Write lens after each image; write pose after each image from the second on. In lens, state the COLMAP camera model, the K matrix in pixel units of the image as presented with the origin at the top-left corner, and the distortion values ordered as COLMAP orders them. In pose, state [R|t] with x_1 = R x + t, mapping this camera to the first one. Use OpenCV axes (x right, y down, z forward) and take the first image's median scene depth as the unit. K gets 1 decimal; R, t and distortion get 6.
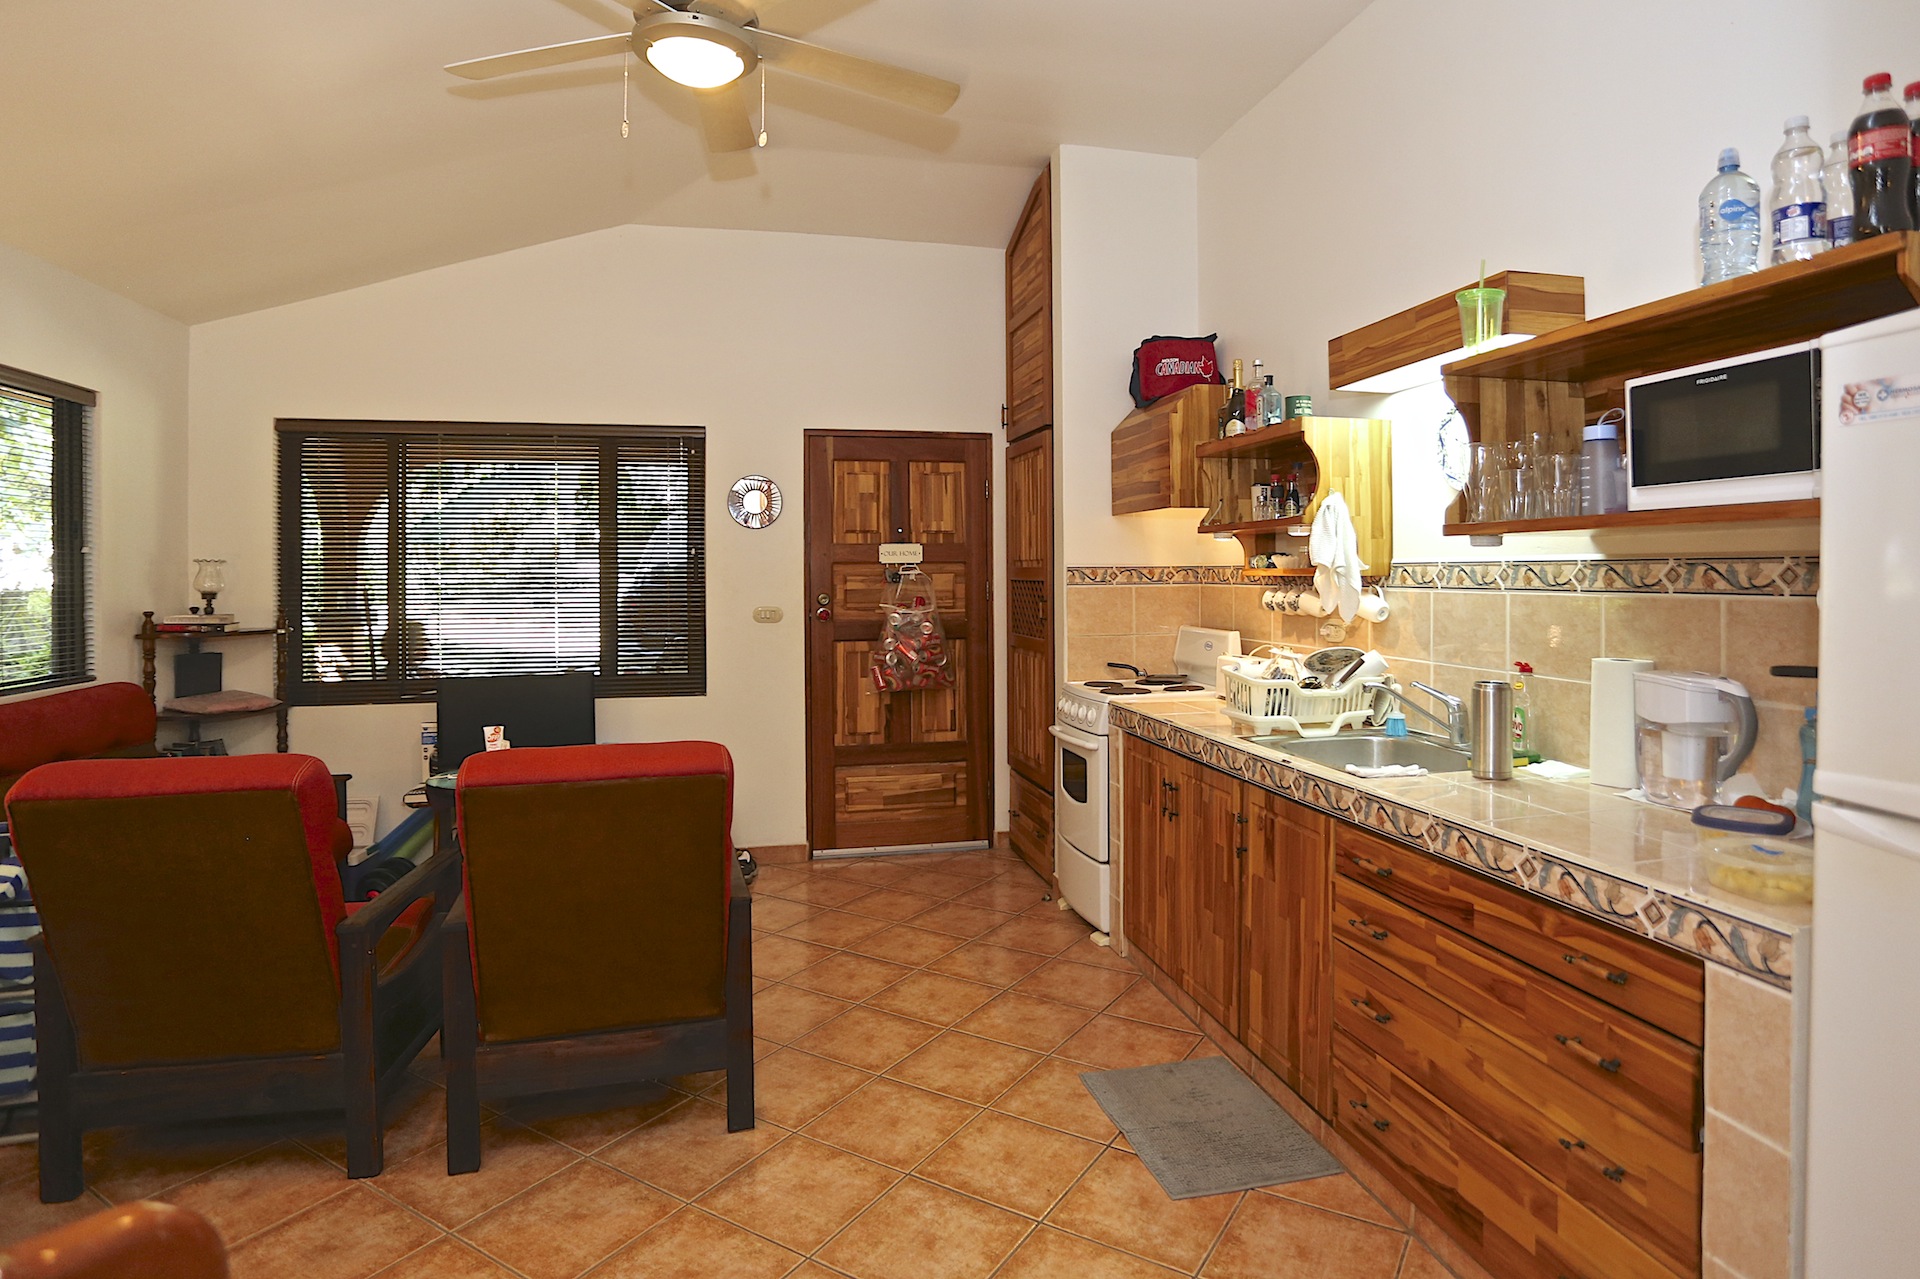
lens RADIAL K [[1024.5, 0, 1036.7], [0, 1024.5, 572.1], [0, 0, 1]] dist [-0.048212, 0.006762]
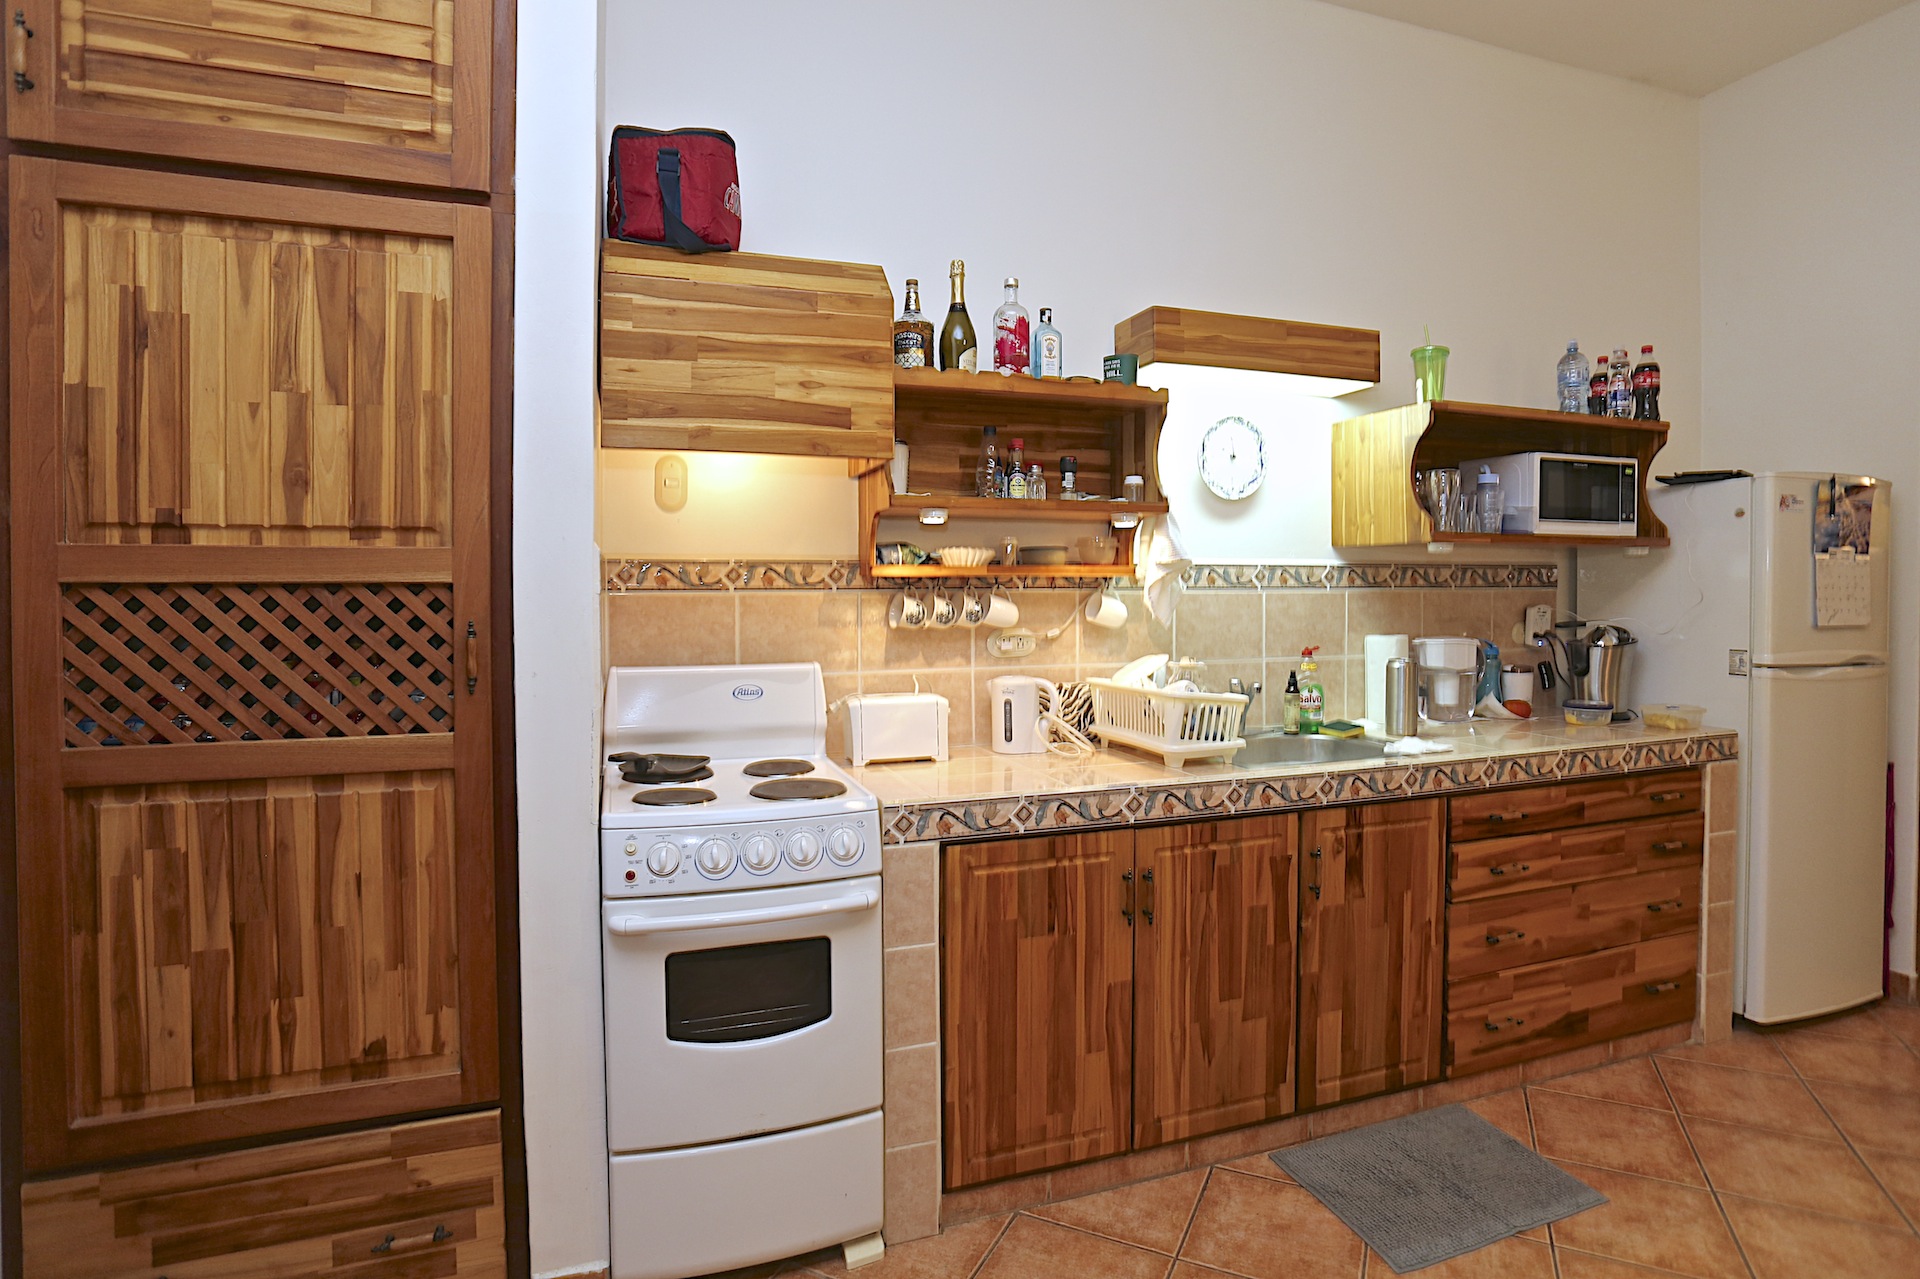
lens RADIAL K [[978.4, 0, 952.0], [0, 978.4, 573.3], [0, 0, 1]] dist [-0.039513, 0.010434]
pose [[-0.055469, -0.001044, 0.998460, -0.690375], [-0.004288, 0.999990, 0.000807, 0.000478], [-0.998451, -0.004237, -0.055473, 1.522762]]
